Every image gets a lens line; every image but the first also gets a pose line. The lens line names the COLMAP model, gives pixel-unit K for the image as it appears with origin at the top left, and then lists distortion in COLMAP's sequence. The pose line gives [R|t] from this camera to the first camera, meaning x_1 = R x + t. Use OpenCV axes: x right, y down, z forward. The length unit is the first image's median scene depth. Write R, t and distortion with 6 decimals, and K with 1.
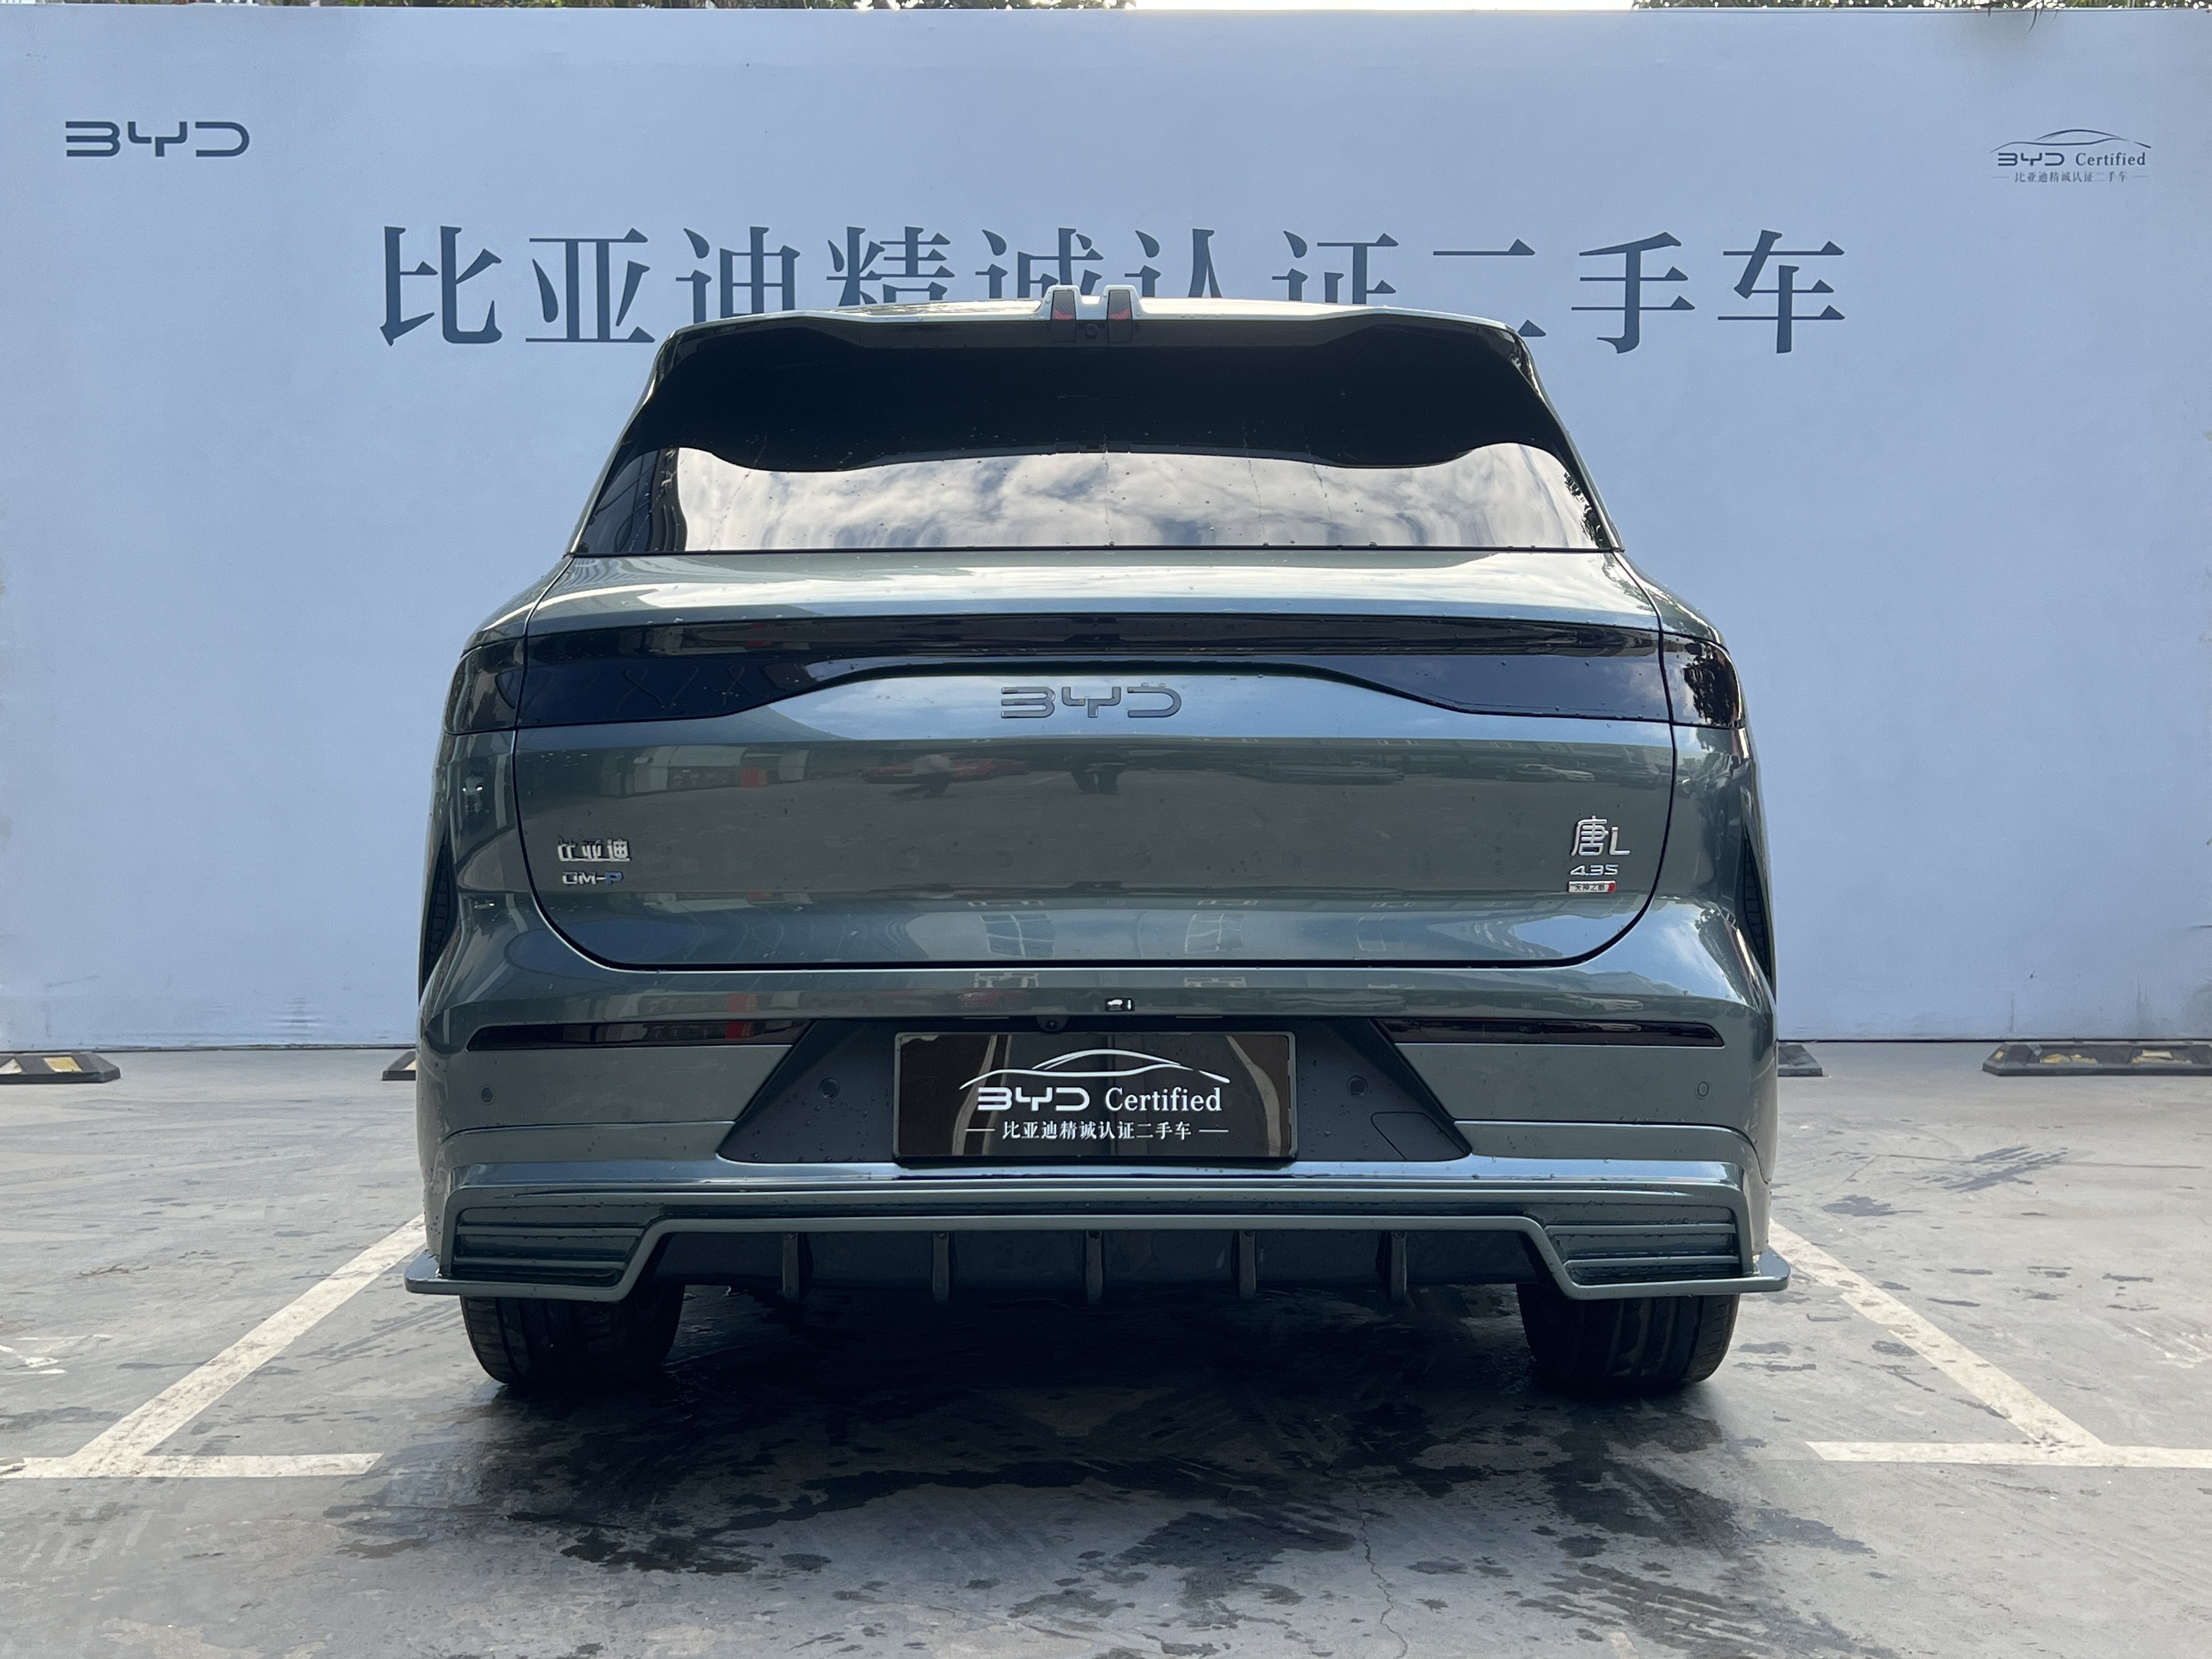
lens RADIAL K [[2501.2, 0, 1090.8], [0, 2501.2, 830.9], [0, 0, 1]] dist [0.074289, -0.192950]
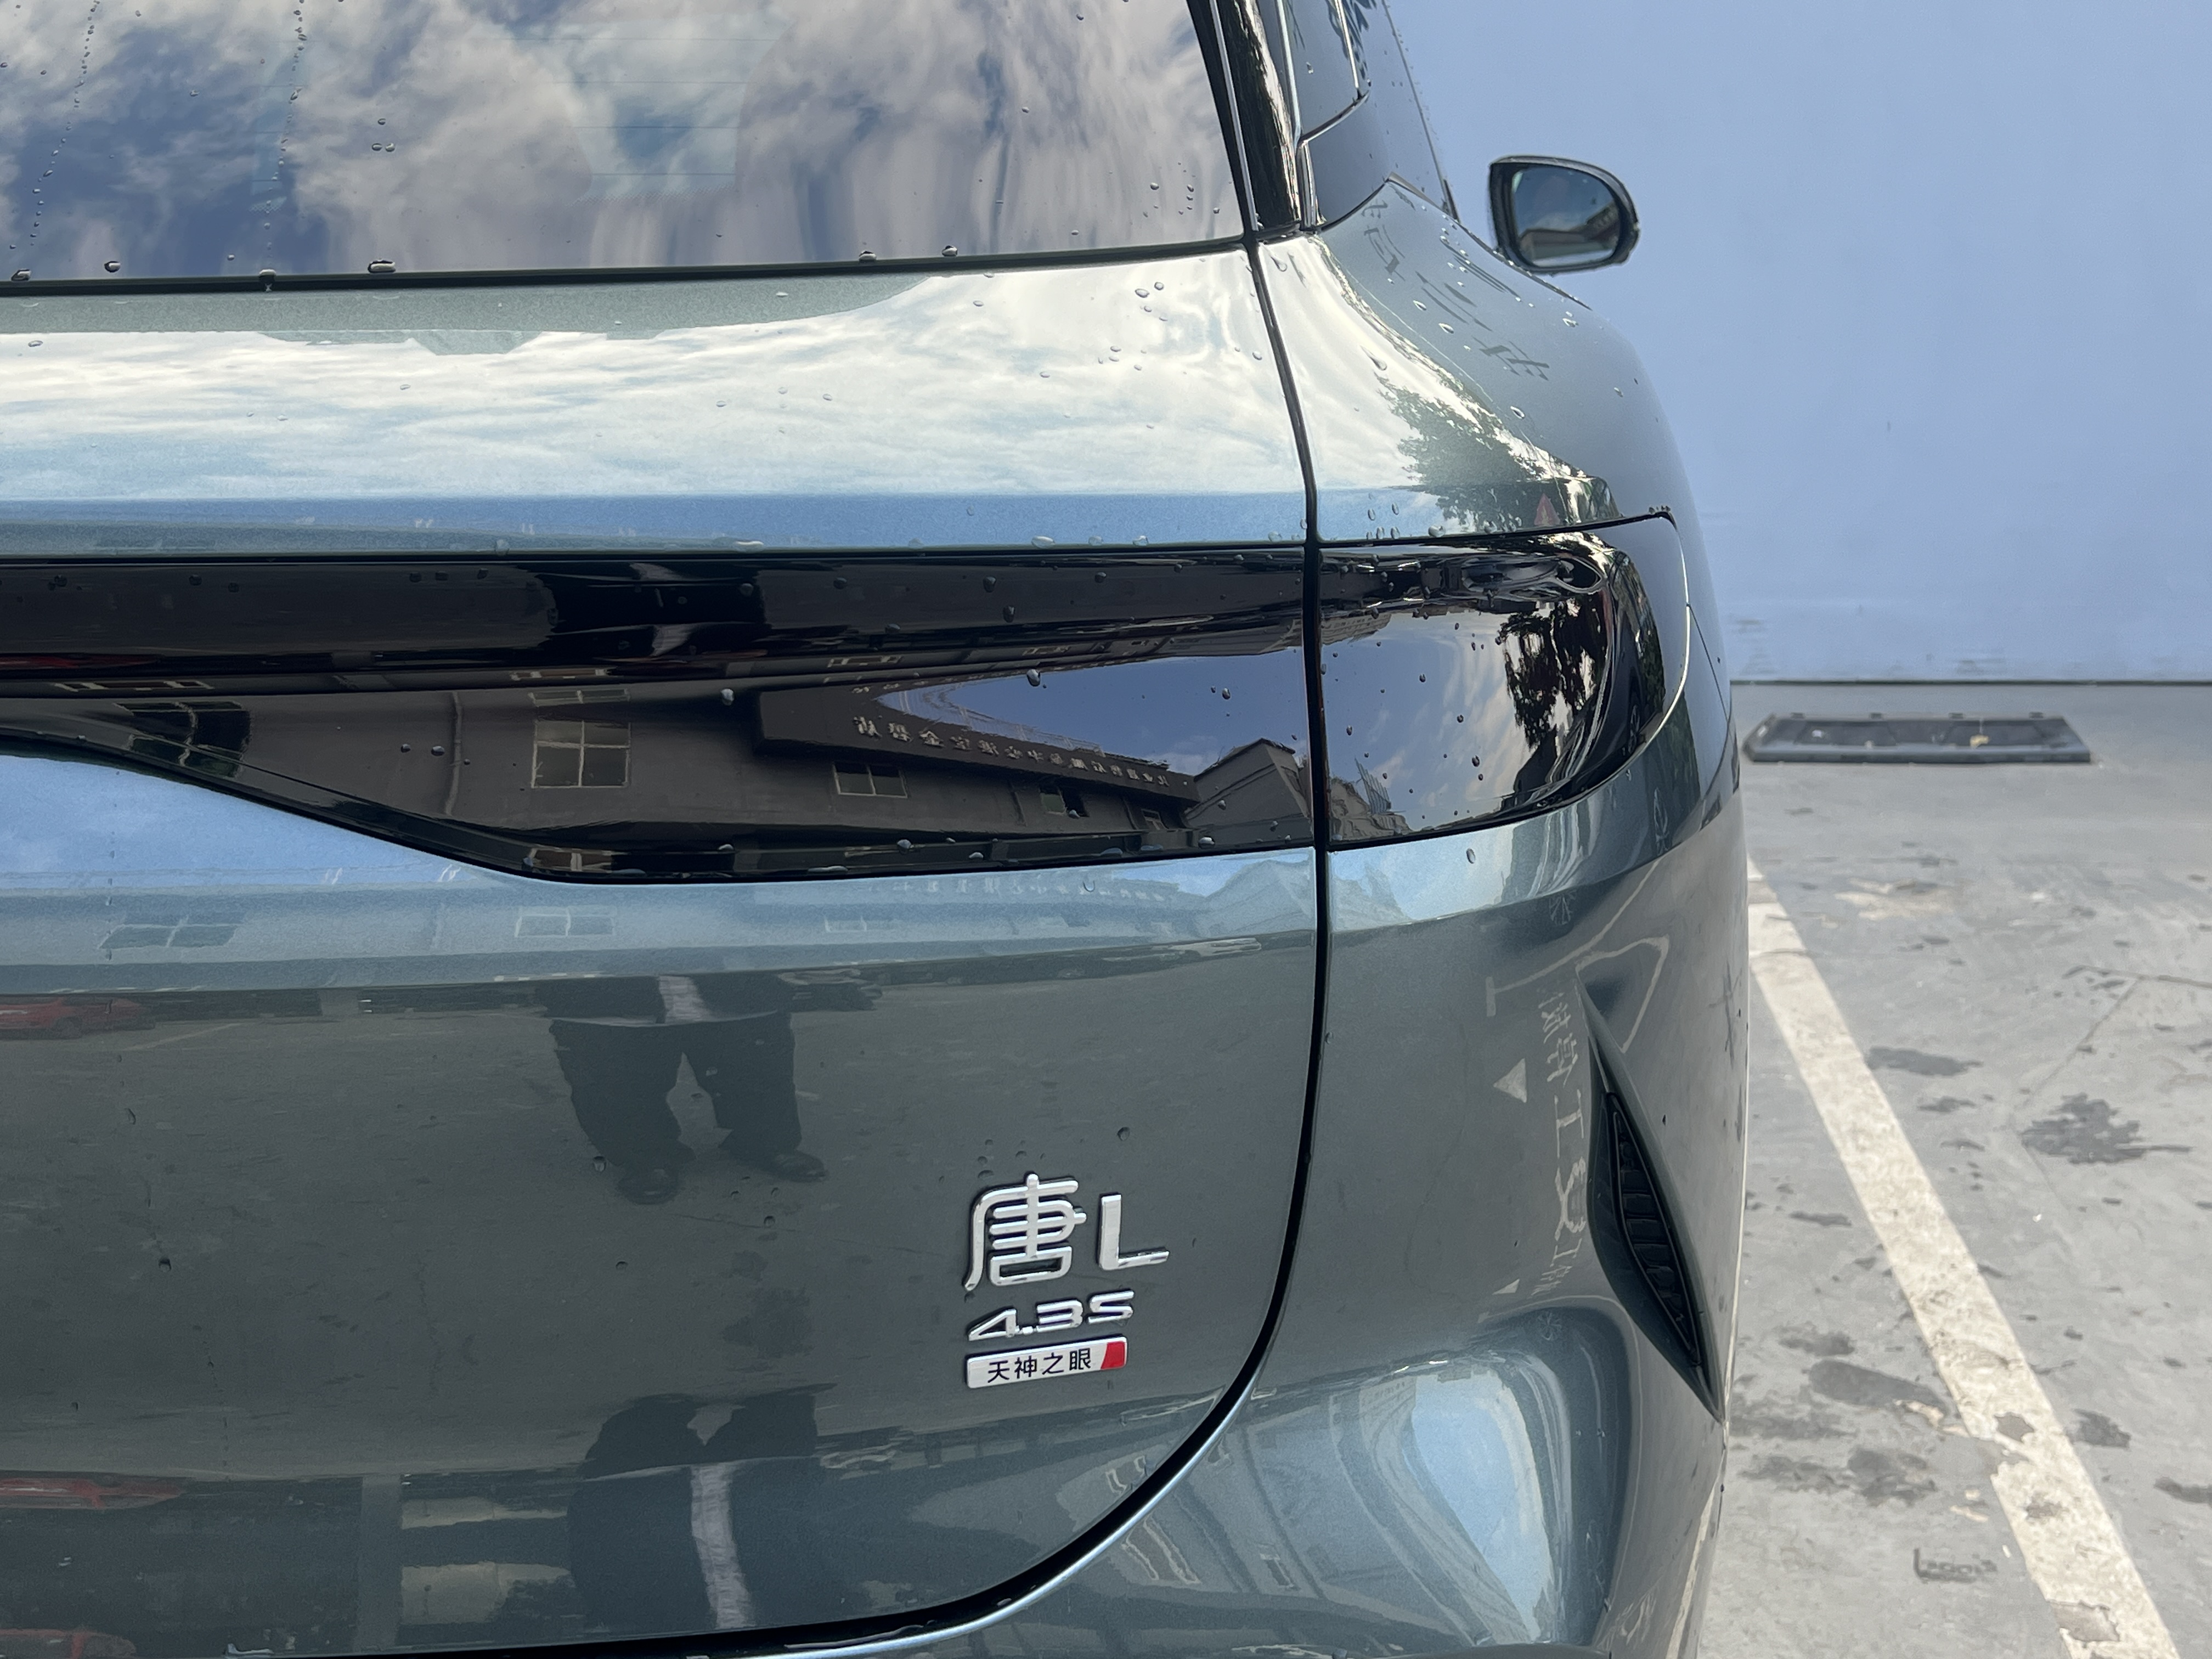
lens RADIAL K [[2501.2, 0, 1090.8], [0, 2501.2, 830.9], [0, 0, 1]] dist [0.074289, -0.192950]
pose [[0.992792, 0.019635, -0.118229, 0.178335], [0.007713, 0.973975, 0.226522, -0.087083], [0.119600, -0.225801, 0.966804, 0.515540]]
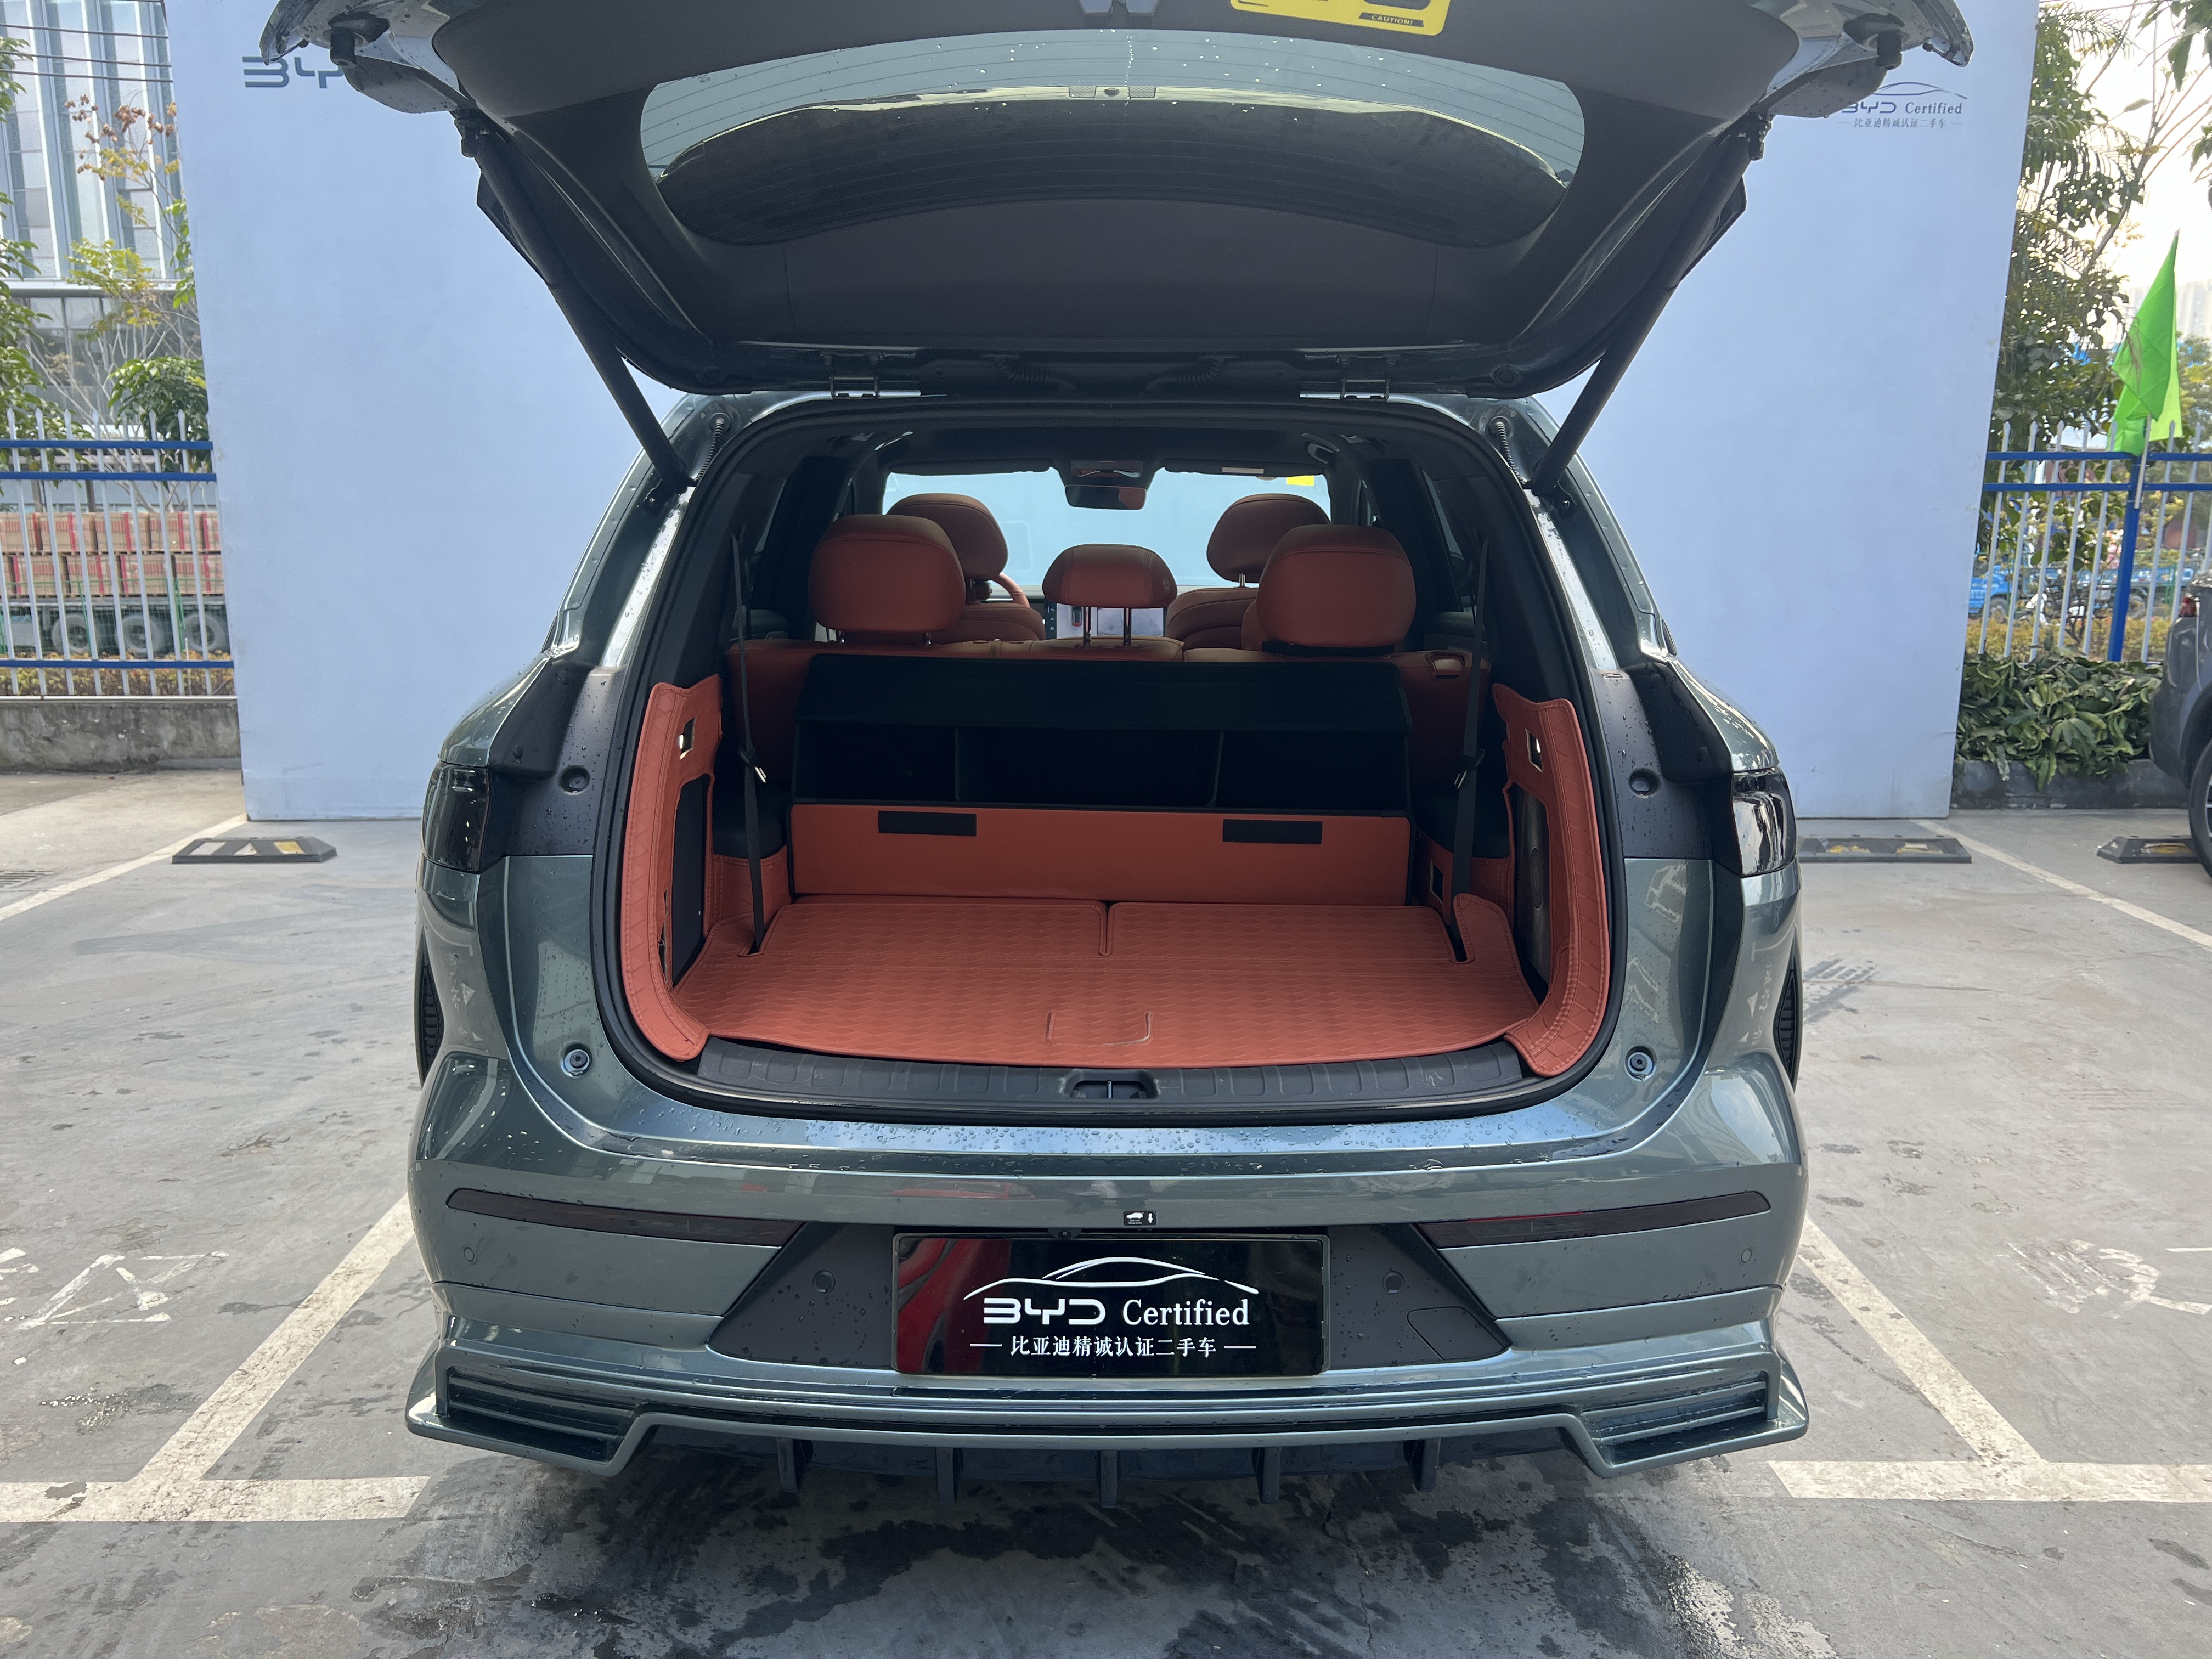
lens RADIAL K [[1664.0, 0, 1108.5], [0, 1664.0, 836.1], [0, 0, 1]] dist [0.008068, -0.013100]
pose [[0.999906, 0.005866, 0.012431, -0.005681], [-0.007976, 0.984154, 0.177136, -0.121562], [-0.011195, -0.177219, 0.984108, 0.302598]]
